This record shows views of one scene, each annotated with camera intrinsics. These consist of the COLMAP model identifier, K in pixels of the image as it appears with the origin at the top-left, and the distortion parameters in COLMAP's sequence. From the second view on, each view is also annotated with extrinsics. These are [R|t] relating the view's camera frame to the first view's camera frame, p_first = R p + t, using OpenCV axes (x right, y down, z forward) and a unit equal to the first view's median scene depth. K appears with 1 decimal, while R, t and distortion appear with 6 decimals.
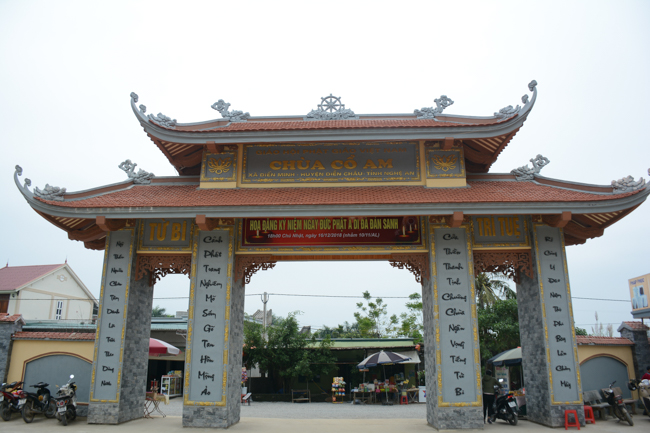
lens RADIAL K [[512.0, 0, 322.2], [0, 512.0, 217.4], [0, 0, 1]] dist [-0.089210, 0.035101]
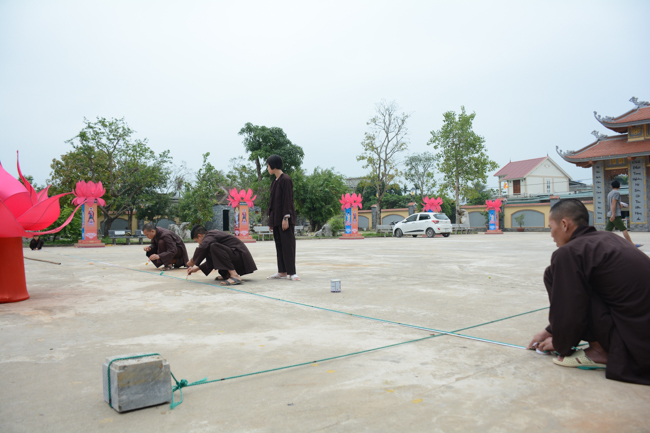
lens RADIAL K [[512.0, 0, 319.2], [0, 512.0, 216.6], [0, 0, 1]] dist [-0.089210, 0.035101]
pose [[0.657849, -0.032816, -0.752435, 0.603665], [0.229650, 0.960214, 0.158903, -0.454548], [0.717284, -0.277331, 0.639212, -1.809204]]
